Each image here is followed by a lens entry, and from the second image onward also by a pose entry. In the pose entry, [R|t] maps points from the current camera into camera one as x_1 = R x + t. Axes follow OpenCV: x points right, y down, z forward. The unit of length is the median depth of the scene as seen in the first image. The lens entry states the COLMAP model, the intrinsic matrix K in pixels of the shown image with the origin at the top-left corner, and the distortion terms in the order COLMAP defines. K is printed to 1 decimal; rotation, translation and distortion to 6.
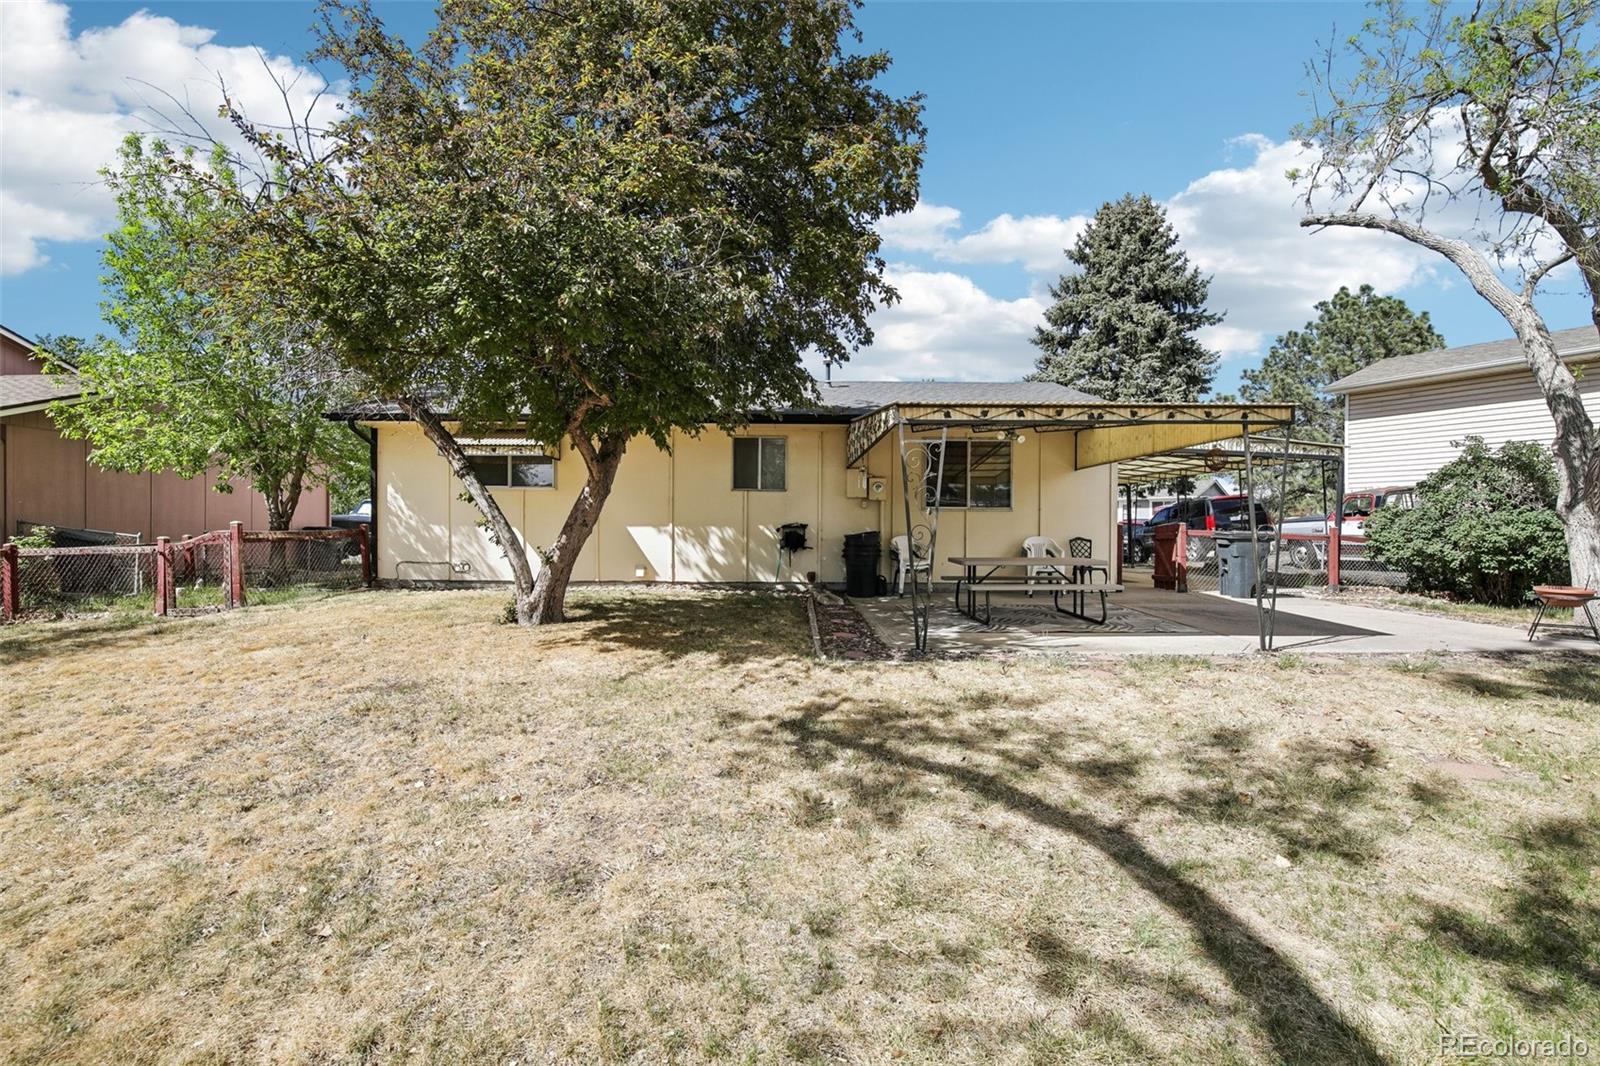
lens RADIAL K [[712.6, 0, 797.6], [0, 712.6, 528.4], [0, 0, 1]] dist [0.010395, -0.000508]
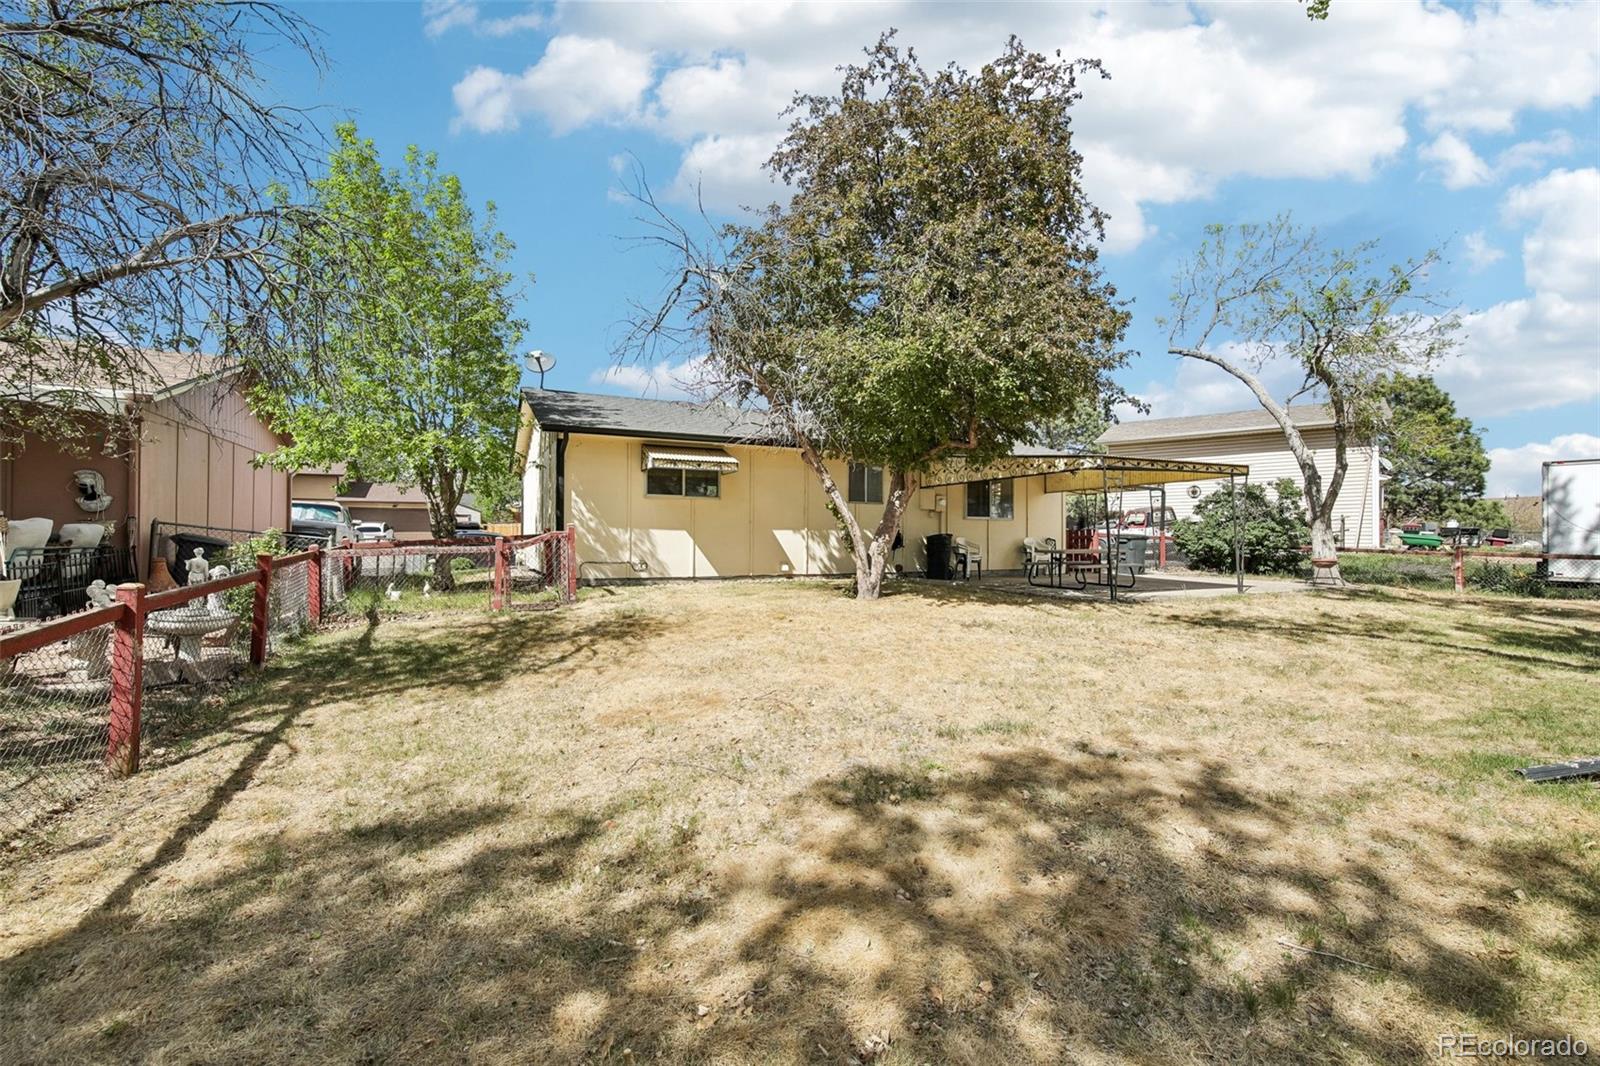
lens RADIAL K [[712.6, 0, 793.9], [0, 712.6, 520.9], [0, 0, 1]] dist [0.010395, -0.000508]
pose [[0.904839, 0.007941, 0.425681, -0.731484], [0.001991, 0.999736, -0.022882, 0.010041], [-0.425750, 0.021552, 0.904584, -0.129769]]
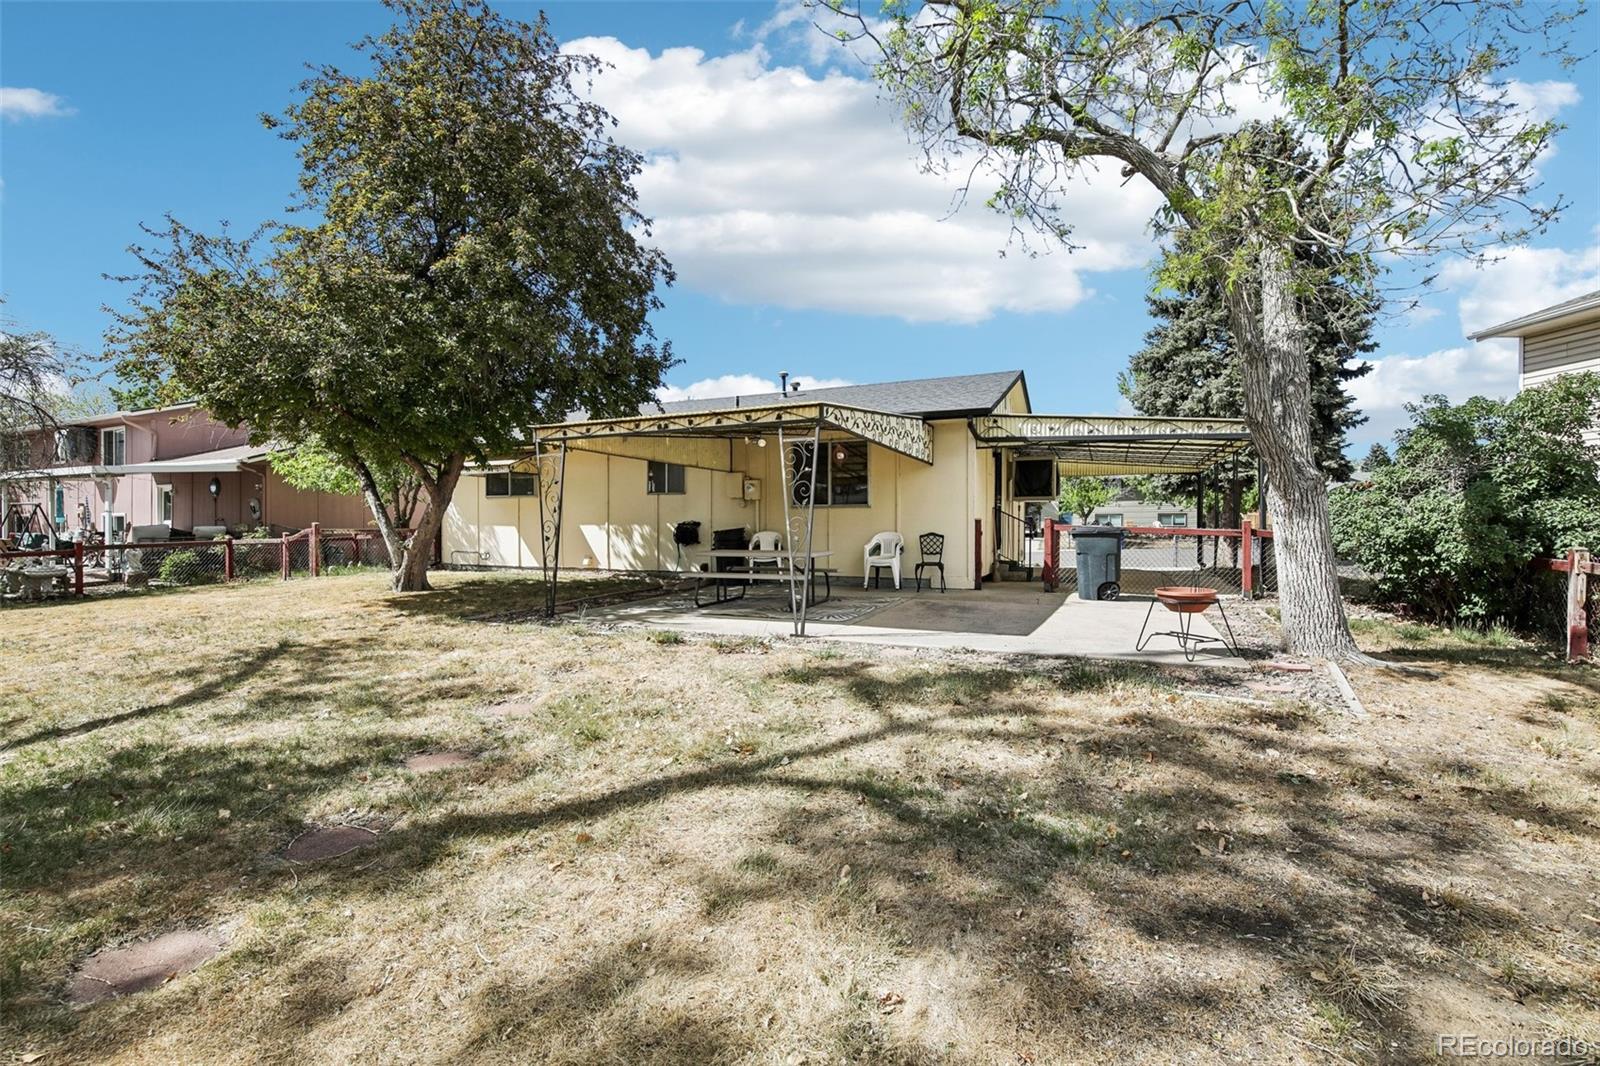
lens RADIAL K [[712.6, 0, 791.9], [0, 712.6, 520.7], [0, 0, 1]] dist [0.010395, -0.000508]
pose [[0.897409, -0.009915, -0.441088, 0.661945], [0.004350, 0.999898, -0.013626, 0.008315], [0.441178, 0.010309, 0.897361, 0.026259]]
